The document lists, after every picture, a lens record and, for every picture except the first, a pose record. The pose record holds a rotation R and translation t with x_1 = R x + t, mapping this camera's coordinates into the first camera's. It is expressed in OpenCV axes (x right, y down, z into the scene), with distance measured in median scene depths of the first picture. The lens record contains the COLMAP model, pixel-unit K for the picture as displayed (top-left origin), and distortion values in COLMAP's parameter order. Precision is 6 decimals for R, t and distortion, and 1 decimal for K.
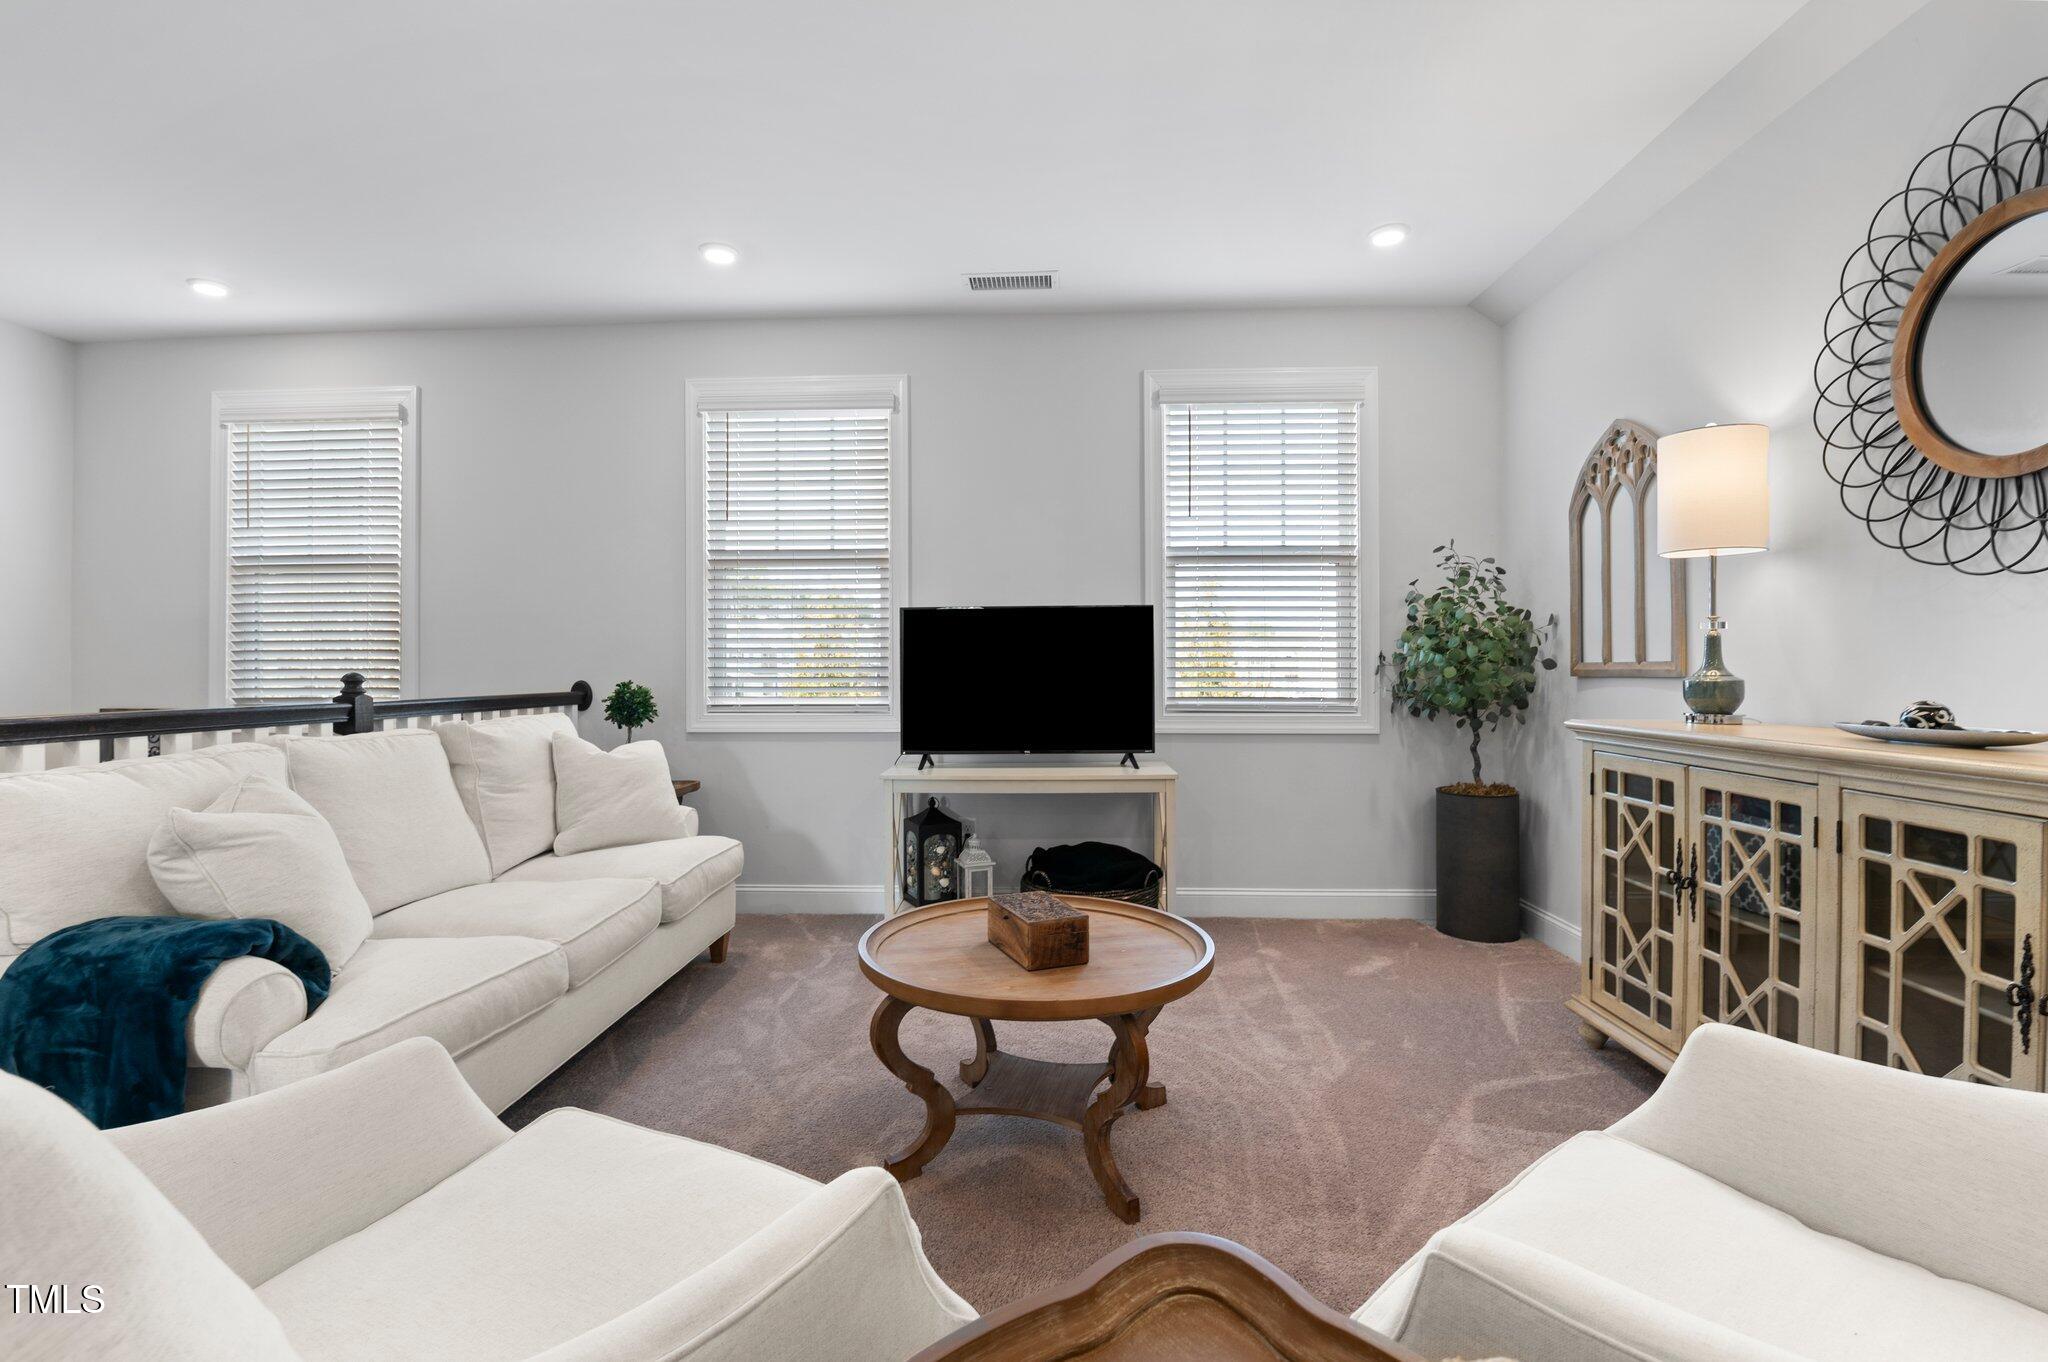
lens RADIAL K [[895.6, 0, 1024.0], [0, 895.6, 681.0], [0, 0, 1]] dist [0.000920, -0.010174]
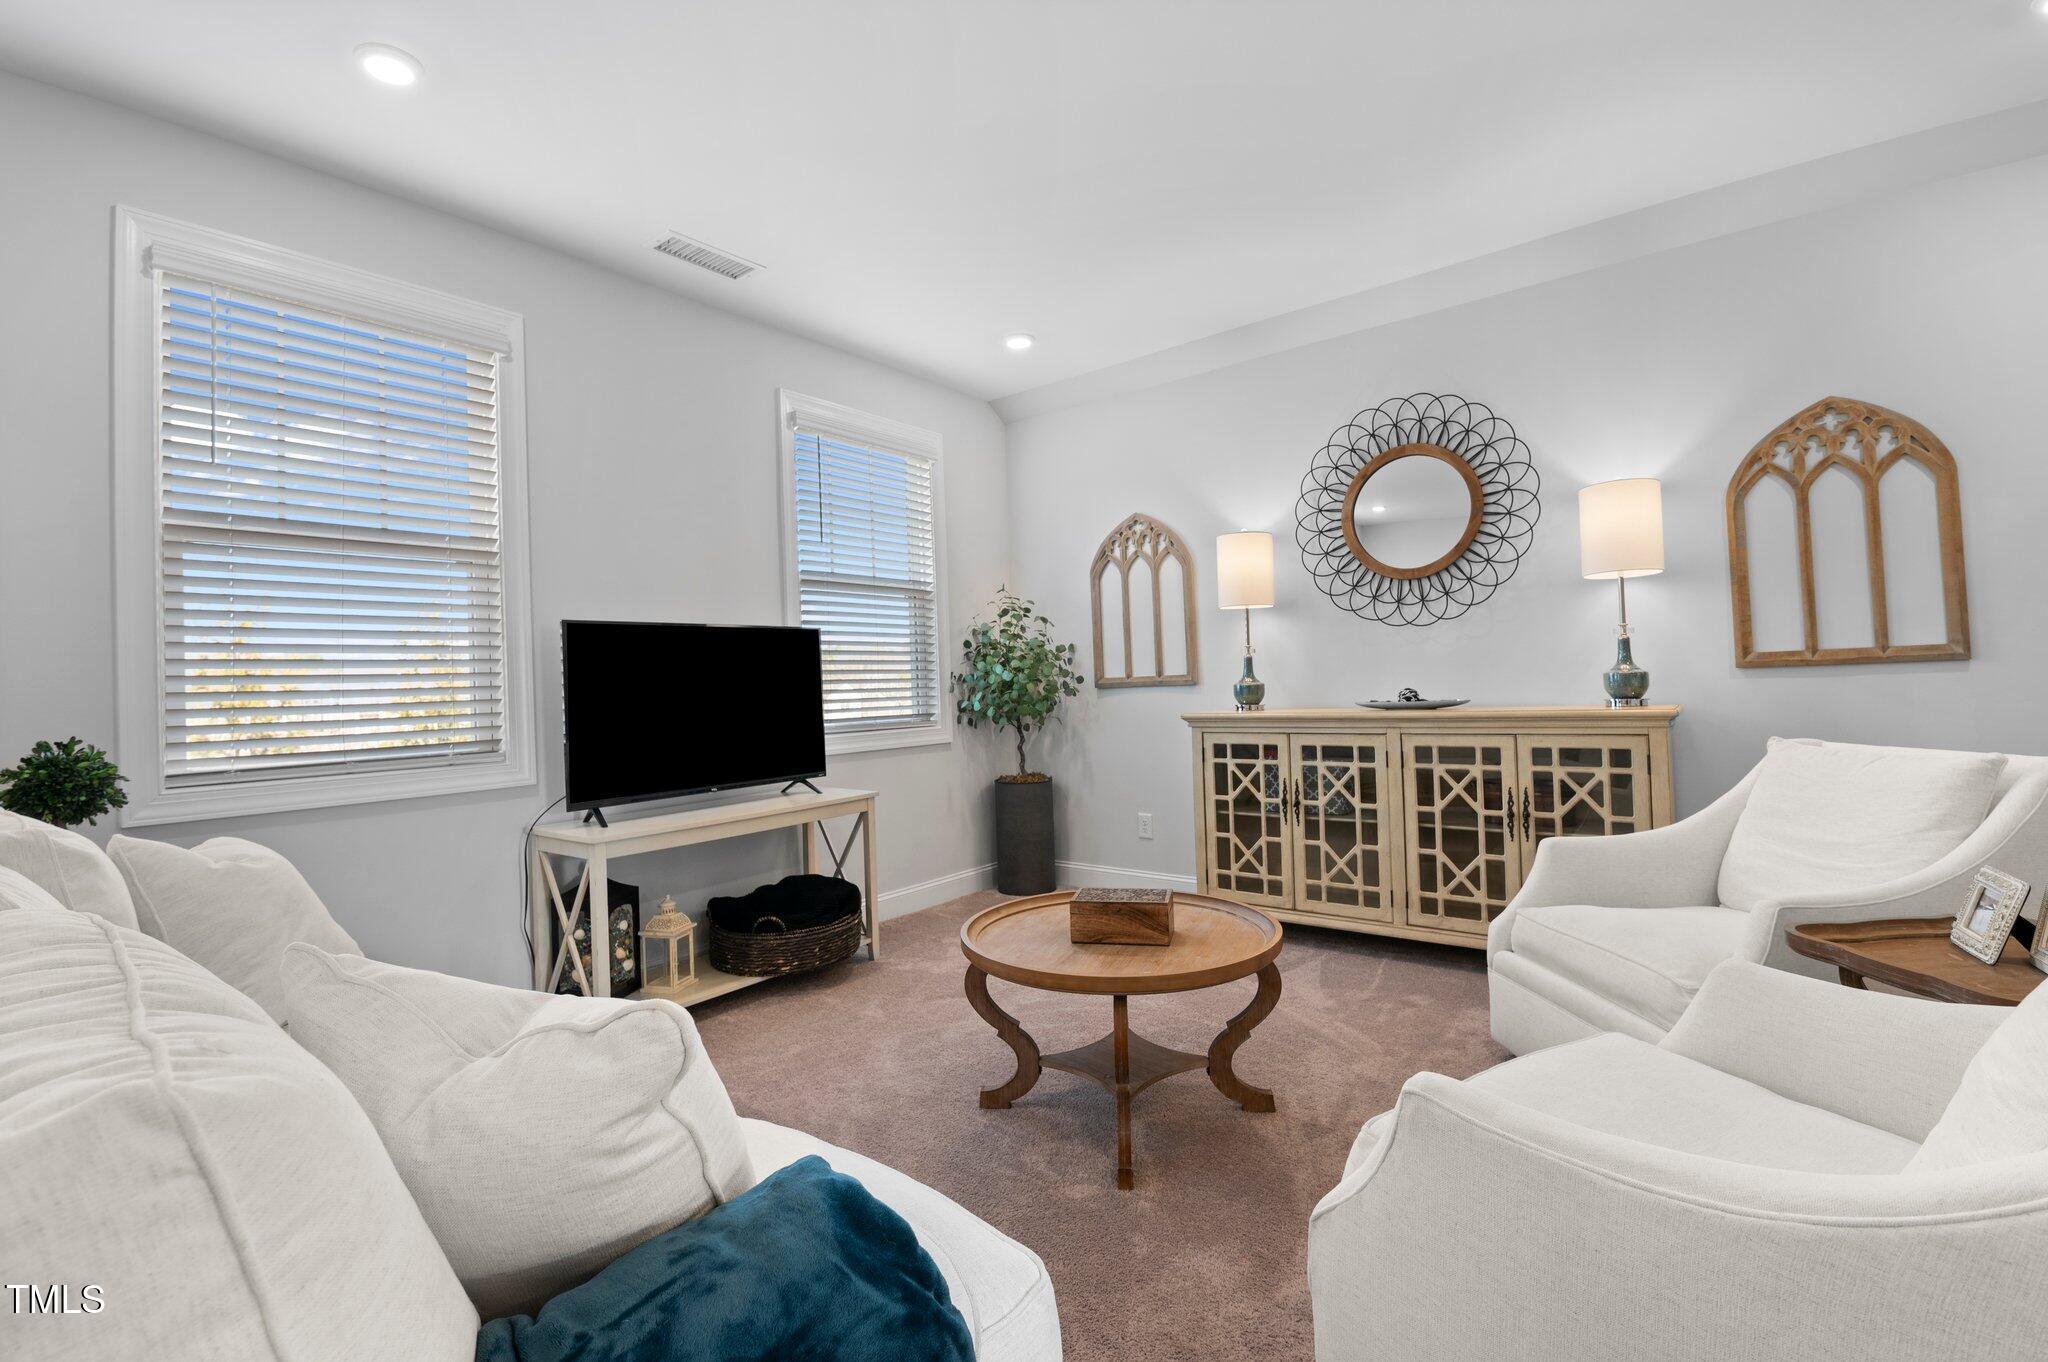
lens RADIAL K [[879.3, 0, 1019.7], [0, 879.3, 681.1], [0, 0, 1]] dist [-0.003938, -0.009561]
pose [[0.594227, -0.015302, 0.804152, -0.821554], [0.043619, 0.998961, -0.013224, -0.004123], [-0.803114, 0.042934, 0.594277, 0.391627]]
